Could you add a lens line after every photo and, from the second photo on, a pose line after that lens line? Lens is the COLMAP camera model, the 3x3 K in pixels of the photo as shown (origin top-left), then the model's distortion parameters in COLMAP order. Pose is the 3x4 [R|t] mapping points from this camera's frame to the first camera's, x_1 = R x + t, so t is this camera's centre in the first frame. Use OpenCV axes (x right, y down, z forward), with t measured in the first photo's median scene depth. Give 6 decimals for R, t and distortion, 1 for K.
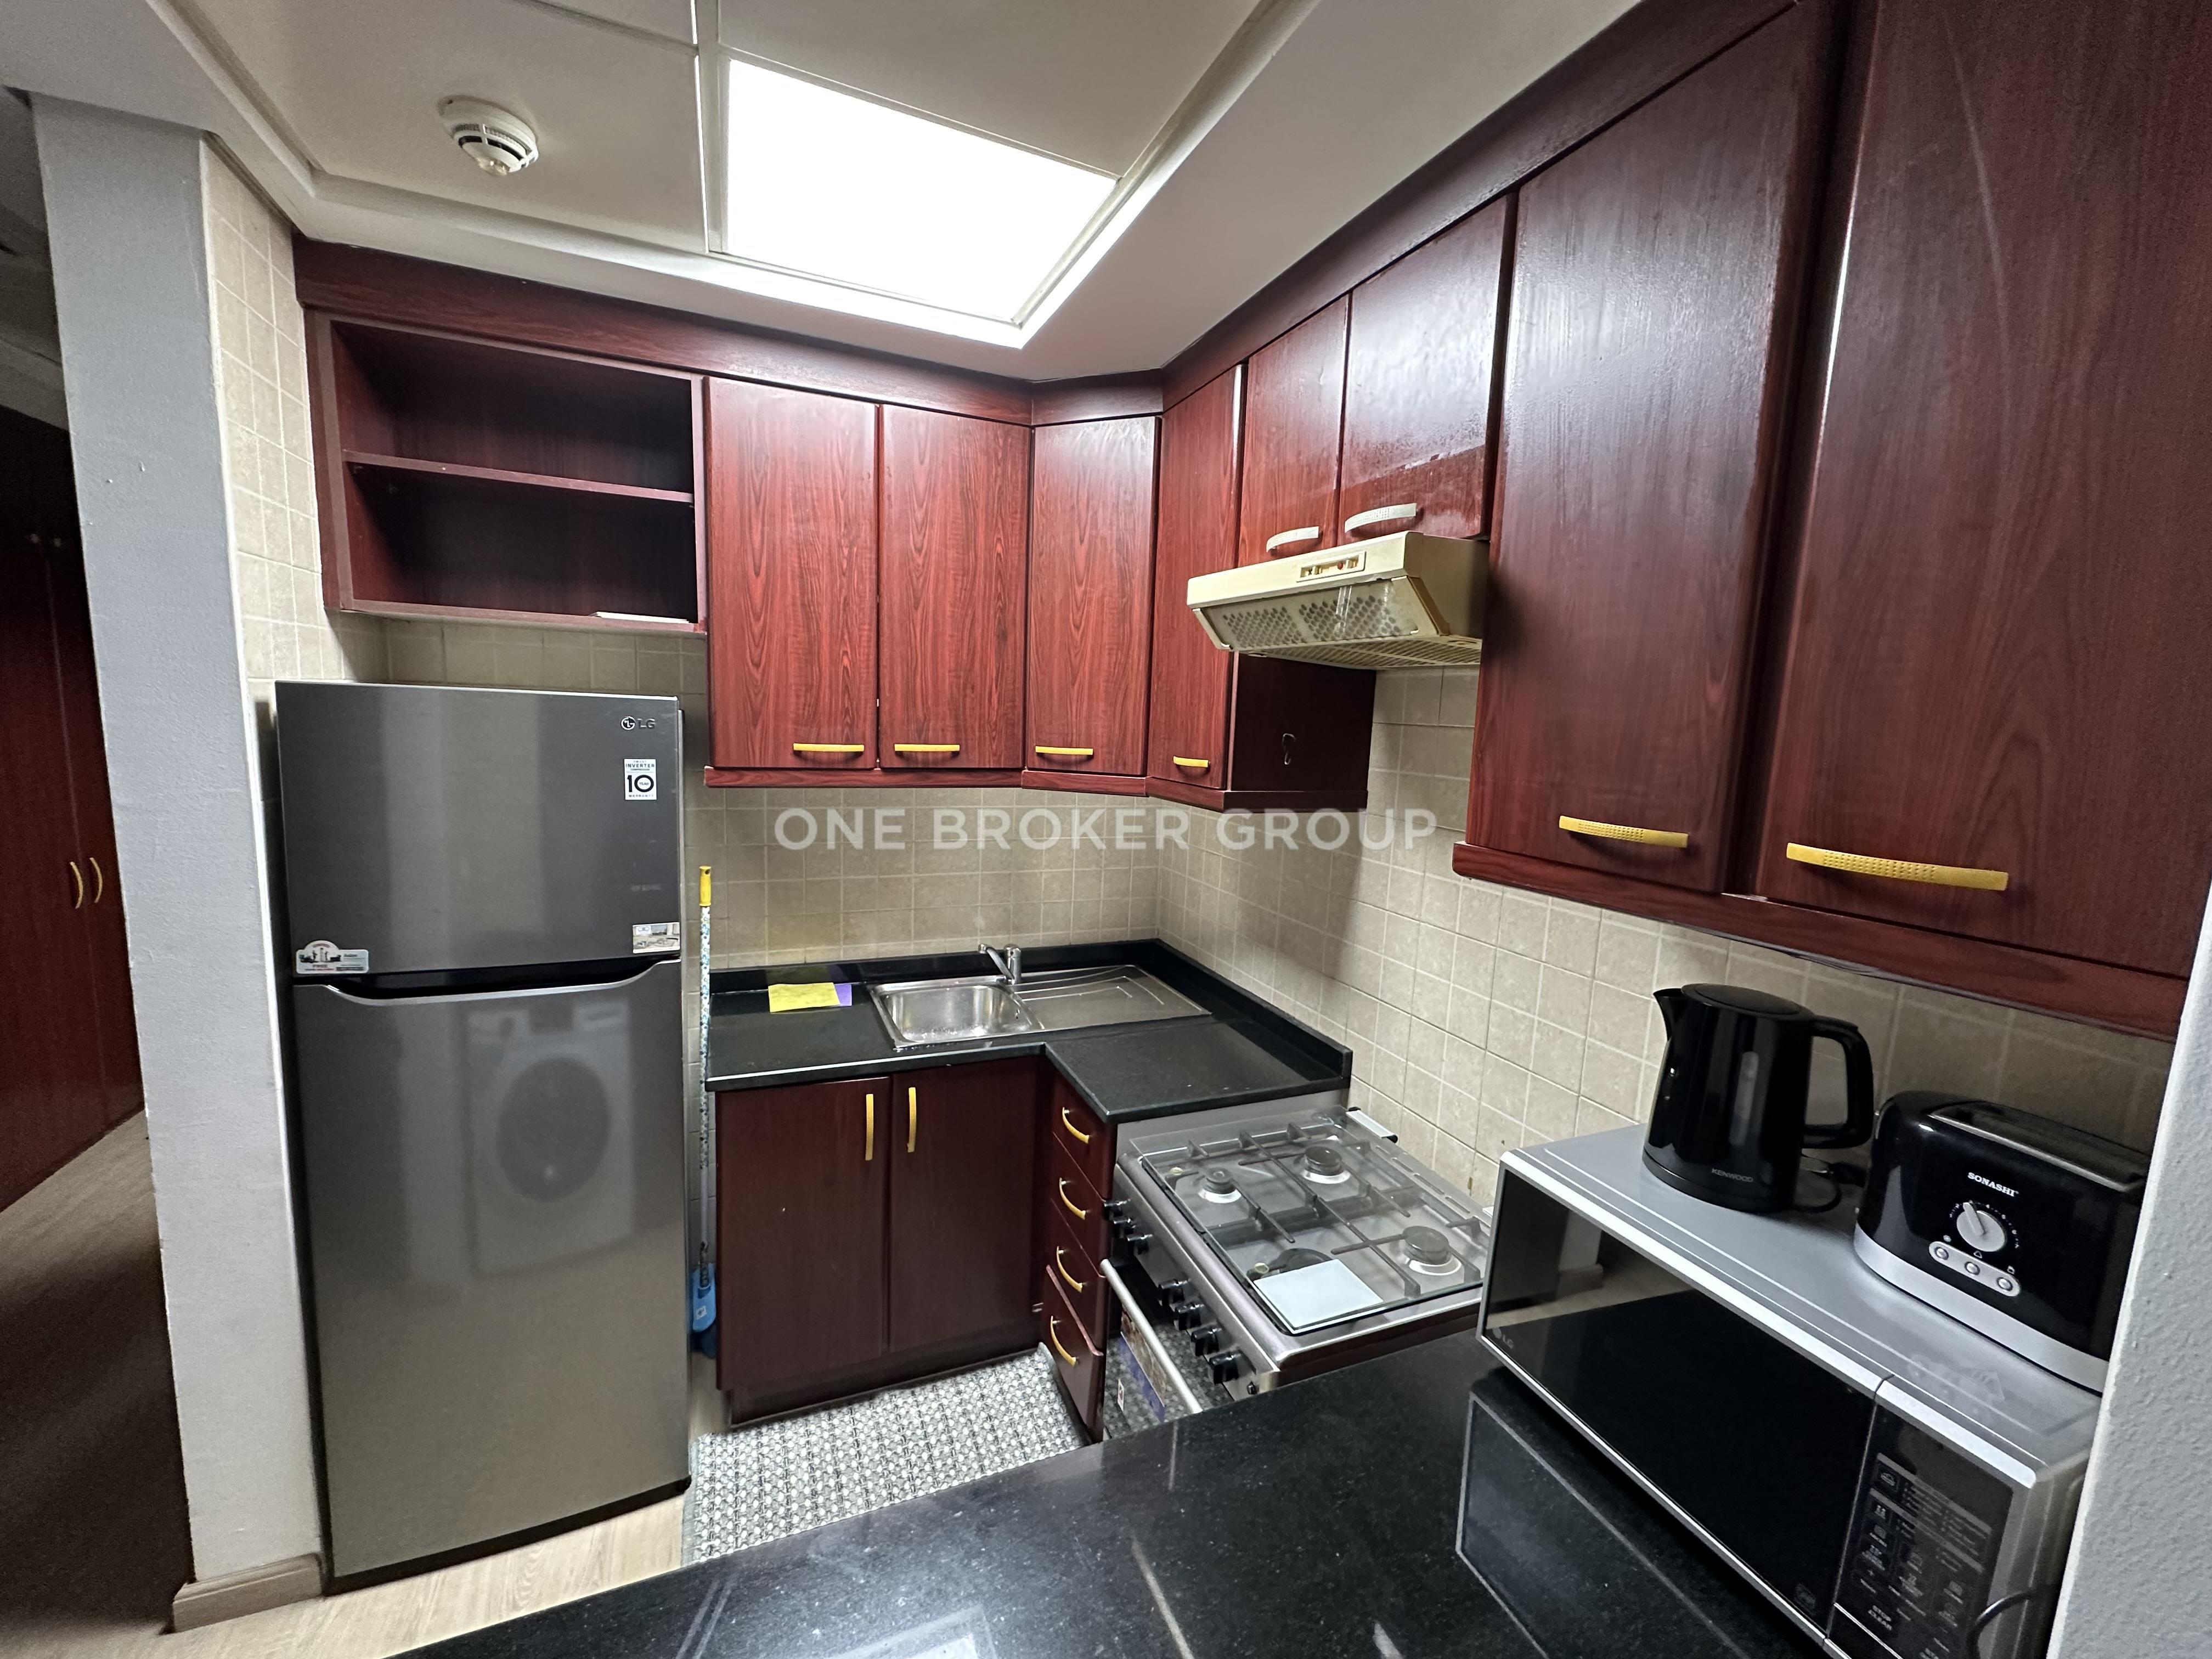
lens RADIAL K [[880.8, 0, 1111.9], [0, 880.8, 829.7], [0, 0, 1]] dist [0.000785, -0.000083]
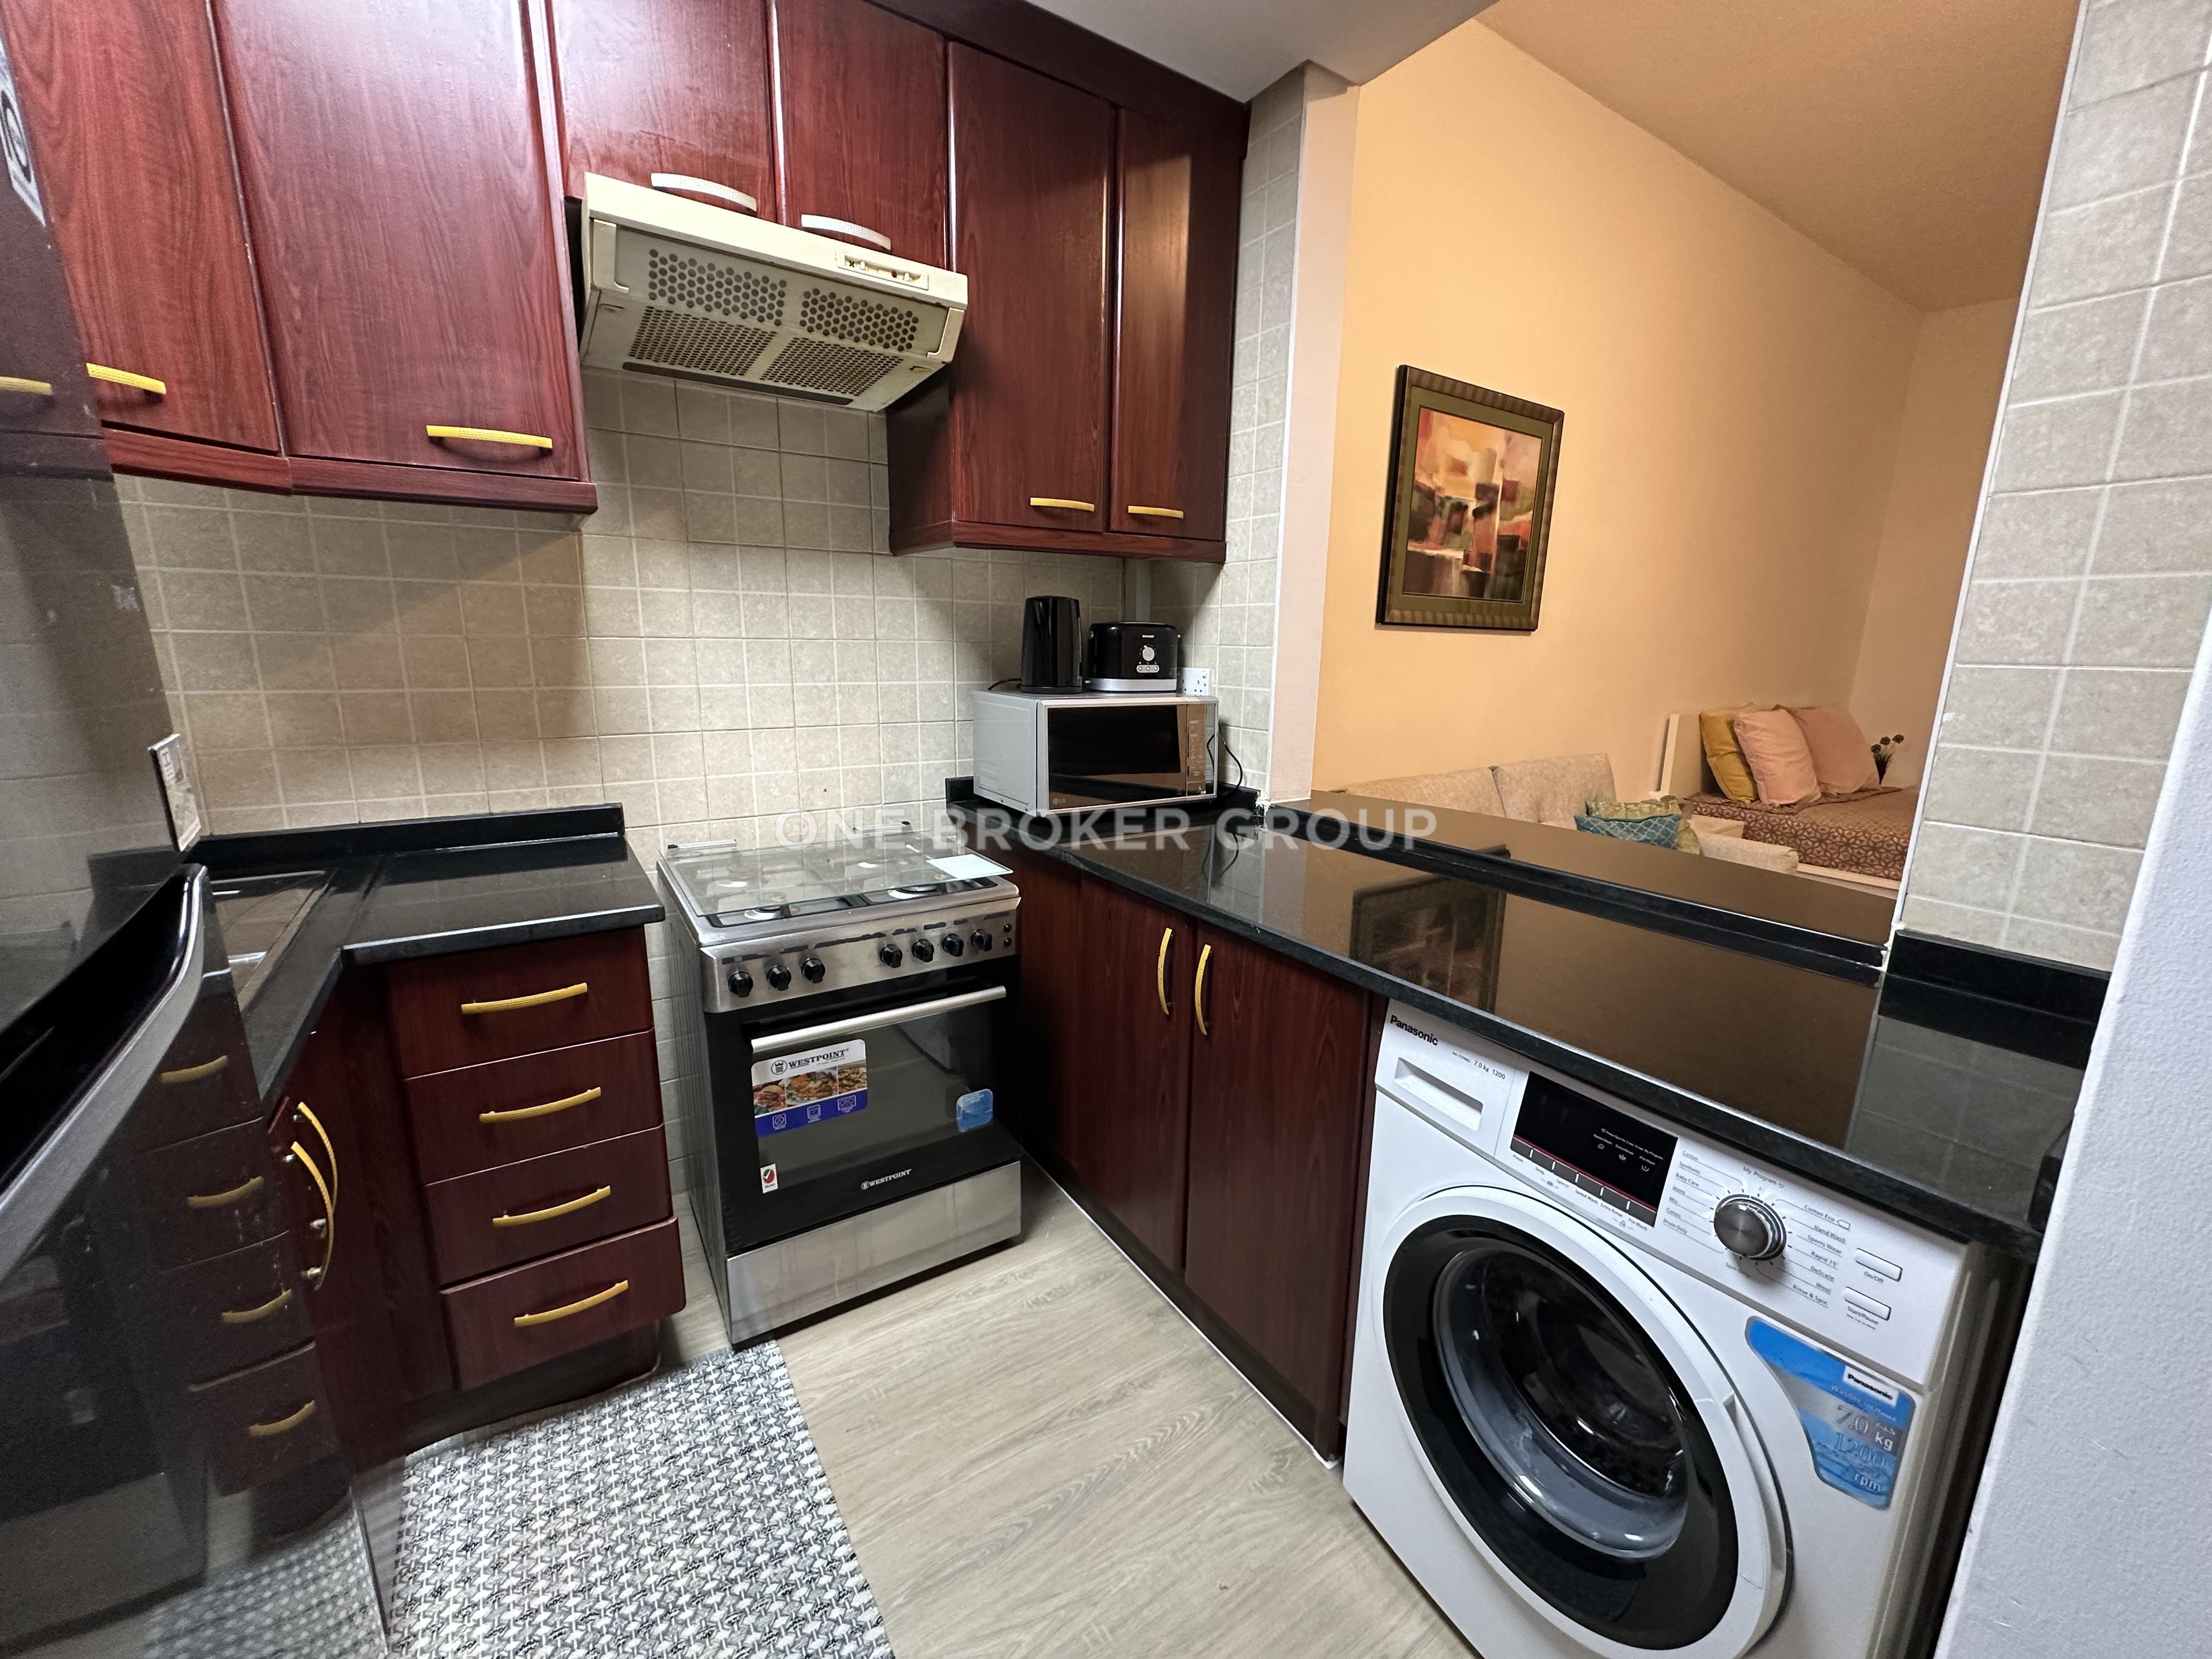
lens RADIAL K [[880.8, 0, 1106.8], [0, 880.8, 831.5], [0, 0, 1]] dist [0.000785, -0.000083]
pose [[-0.176657, -0.255827, 0.950444, -0.792727], [0.111211, 0.954260, 0.277525, 0.087490], [-0.977969, 0.154727, -0.140126, 0.705379]]
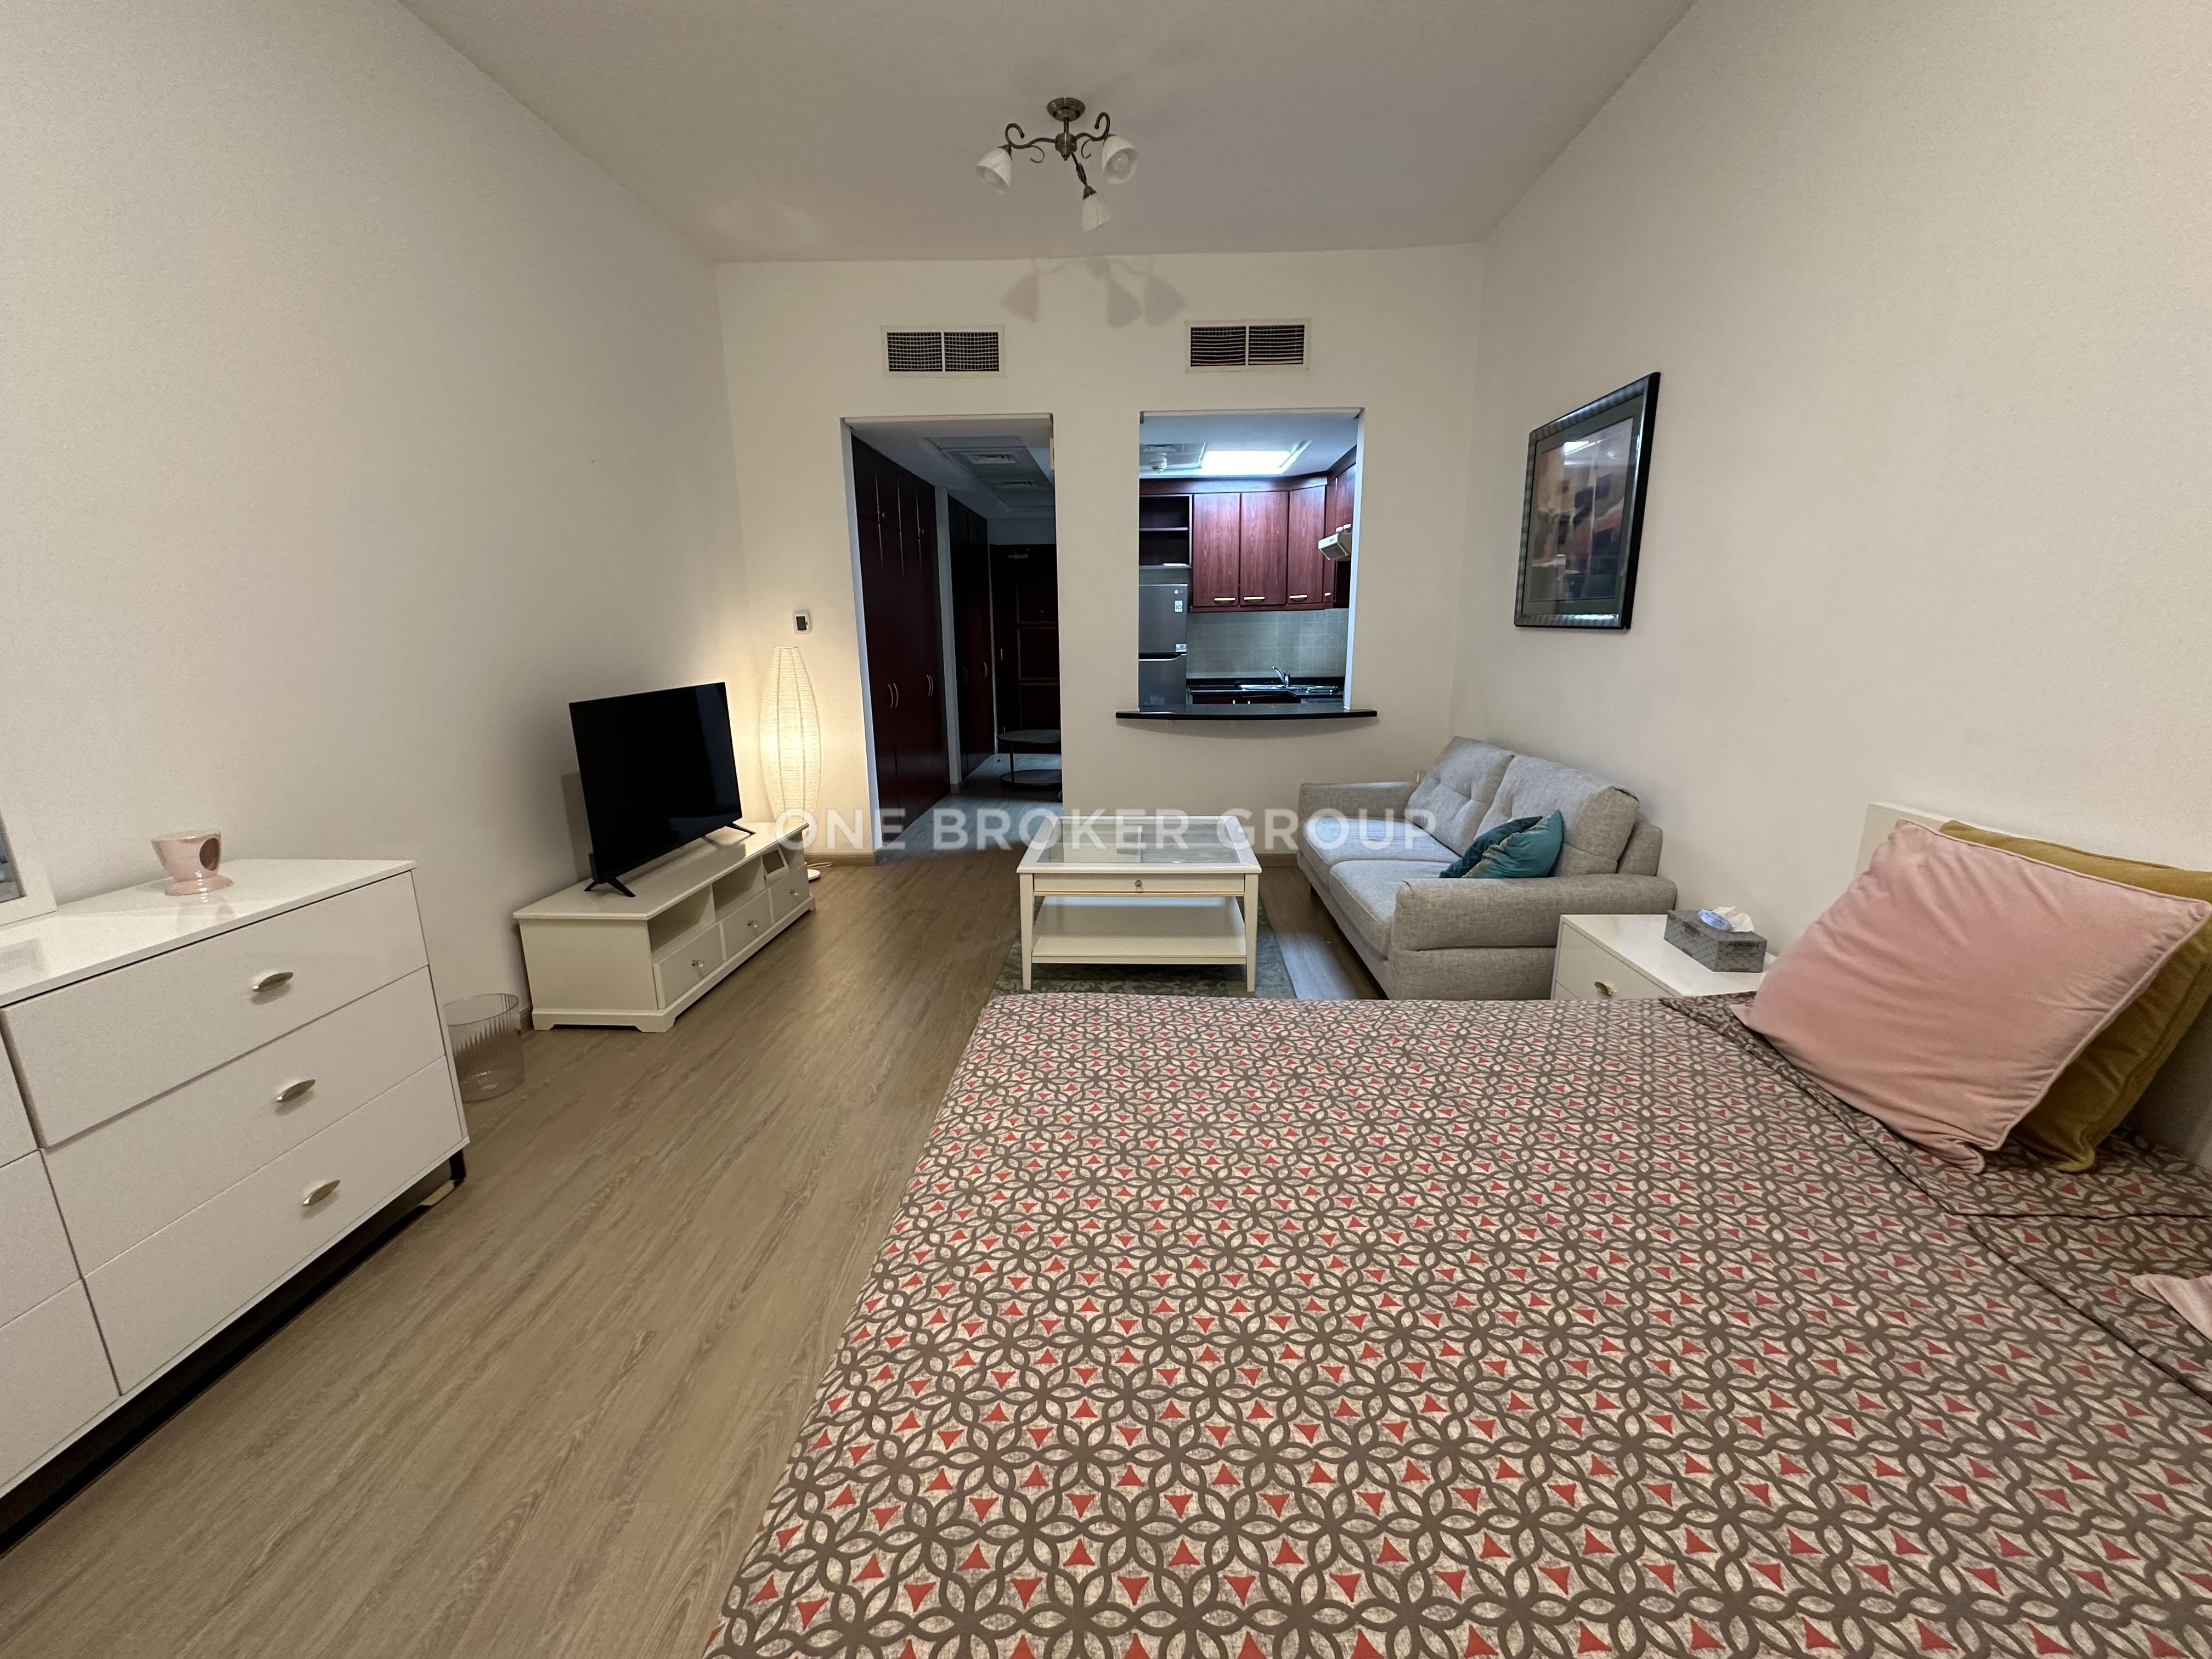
lens RADIAL K [[880.8, 0, 1103.5], [0, 880.8, 826.9], [0, 0, 1]] dist [0.000785, -0.000083]
pose [[0.895705, 0.044265, -0.442440, 0.913019], [-0.006878, 0.996293, 0.085753, 0.562077], [0.444596, -0.073766, 0.892689, -2.626031]]
